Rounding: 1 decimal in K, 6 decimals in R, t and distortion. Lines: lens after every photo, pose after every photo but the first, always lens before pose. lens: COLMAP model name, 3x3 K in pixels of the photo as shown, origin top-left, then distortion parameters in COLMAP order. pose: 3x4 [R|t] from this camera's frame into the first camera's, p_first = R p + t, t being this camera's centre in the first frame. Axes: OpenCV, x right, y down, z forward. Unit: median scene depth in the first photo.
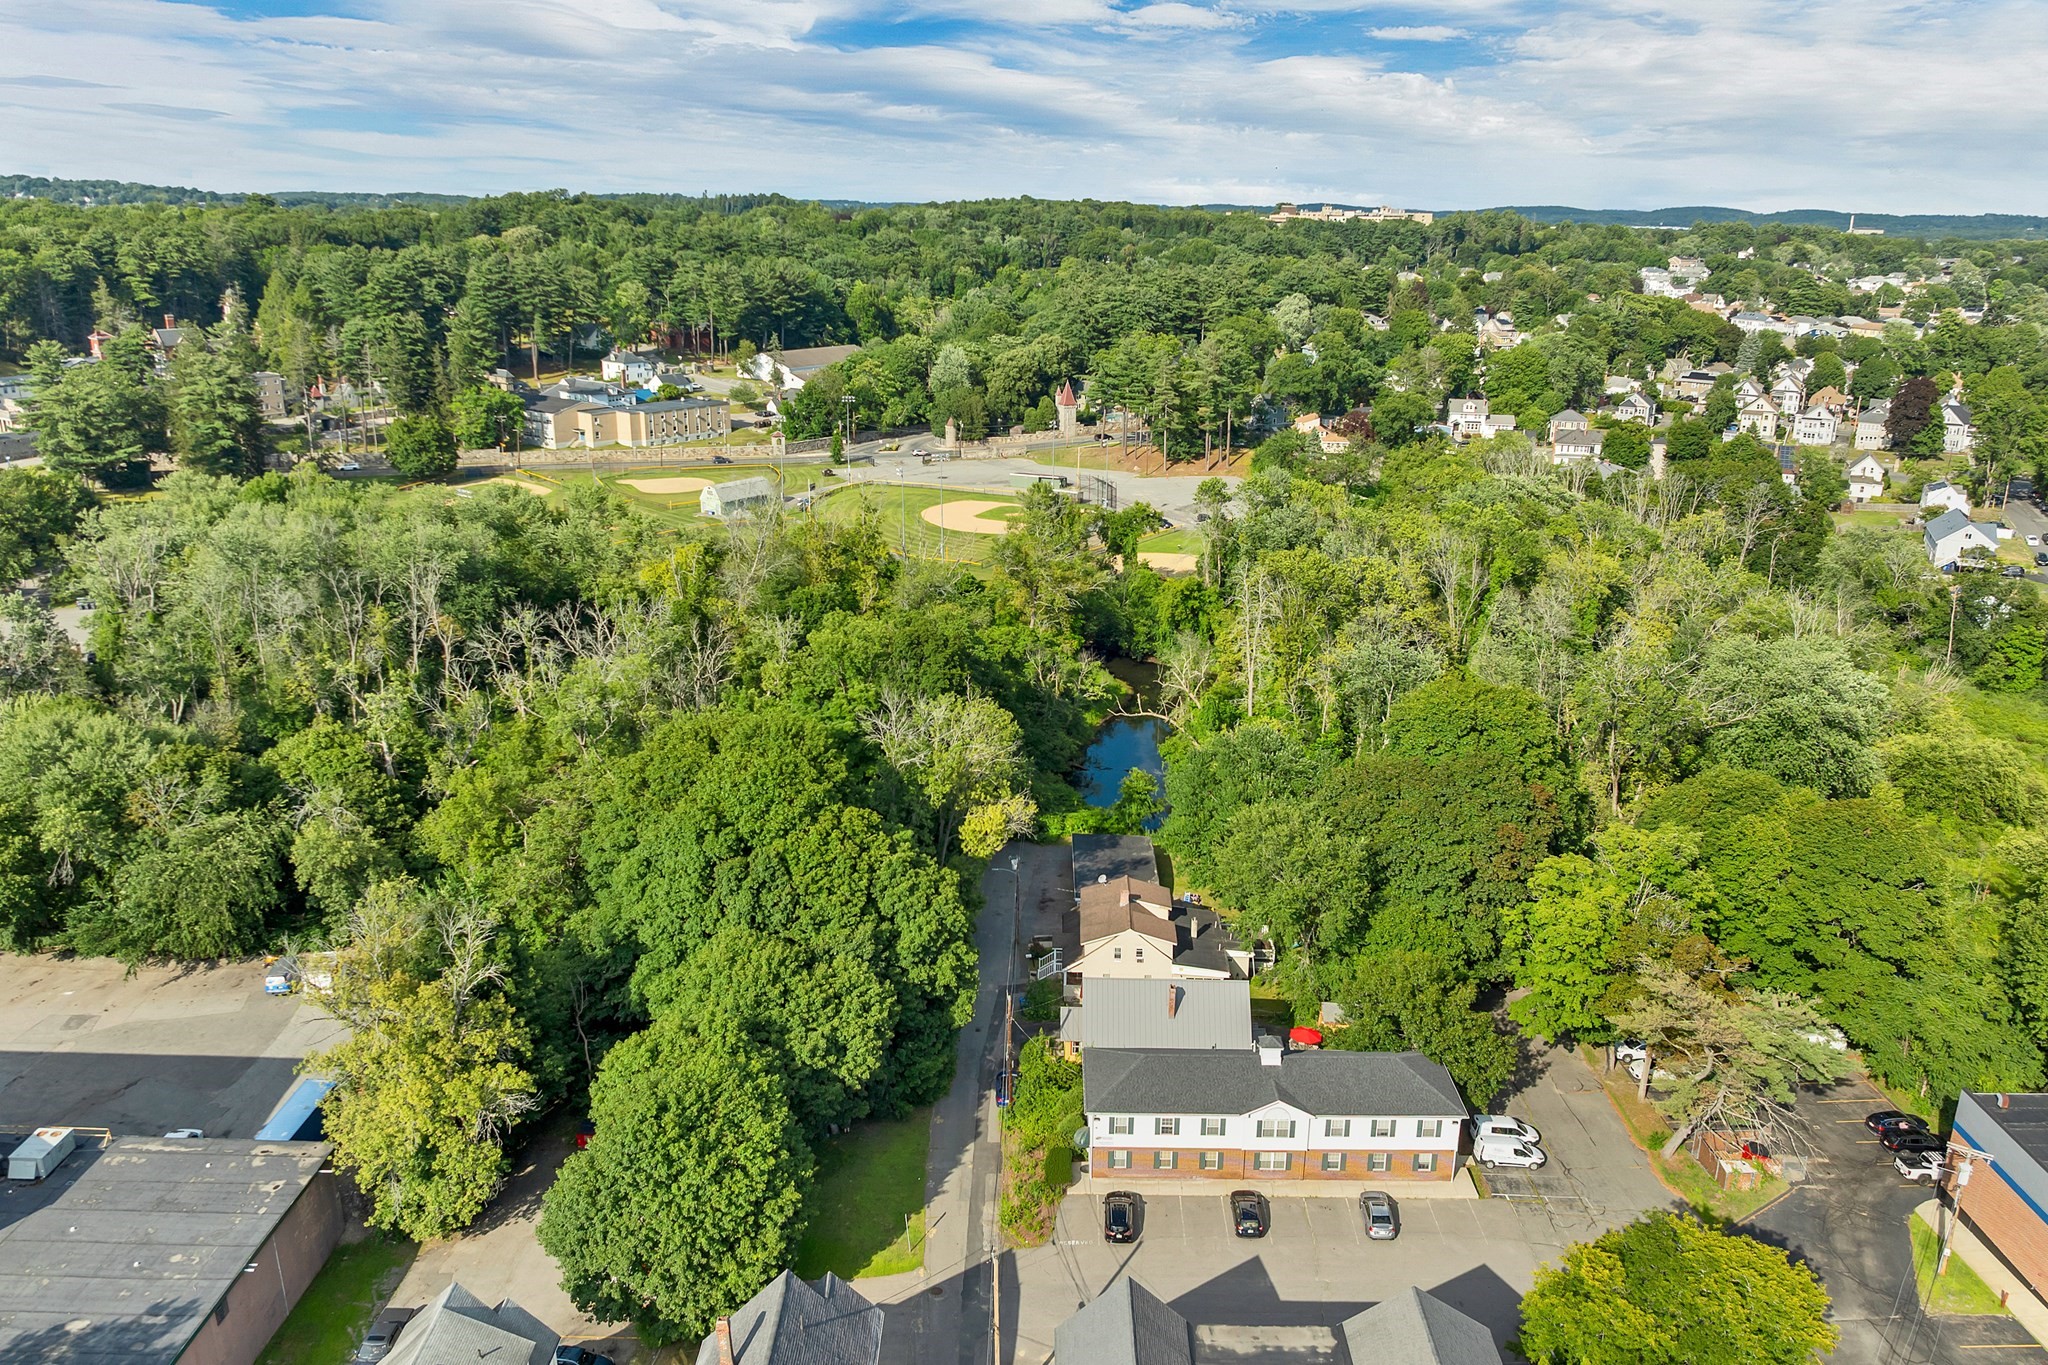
lens RADIAL K [[1509.3, 0, 1035.7], [0, 1509.3, 680.8], [0, 0, 1]] dist [-0.025142, -0.020203]
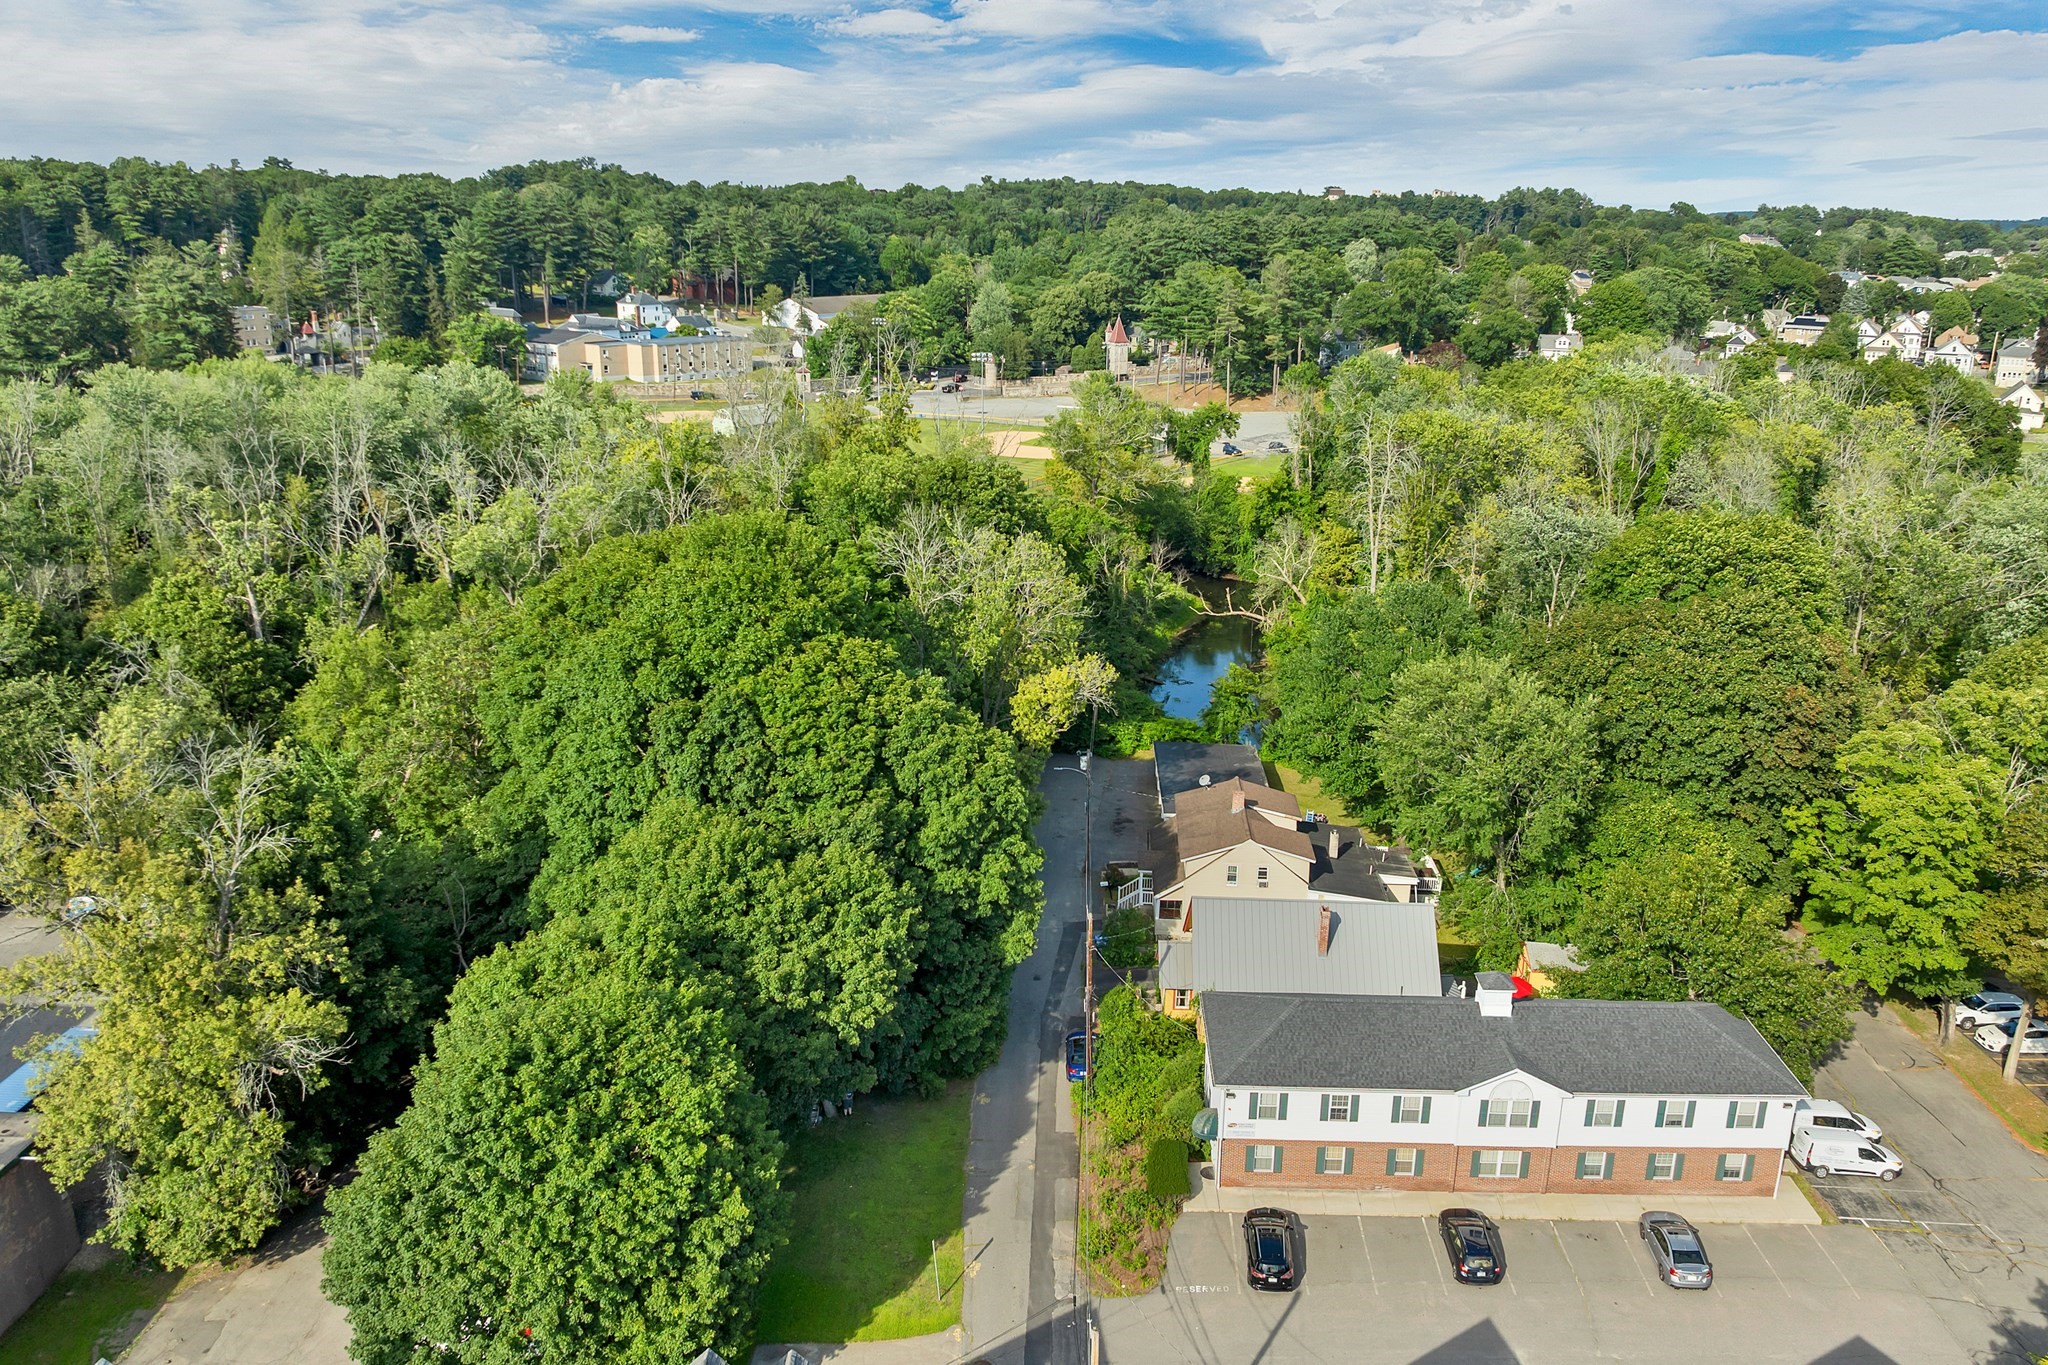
lens RADIAL K [[1512.4, 0, 1024.0], [0, 1512.4, 682.5], [0, 0, 1]] dist [-0.041542, 0.008191]
pose [[0.999490, 0.003769, -0.031696, -0.025215], [-0.003932, 0.999979, -0.005085, 0.109216], [0.031676, 0.005207, 0.999485, 0.326118]]
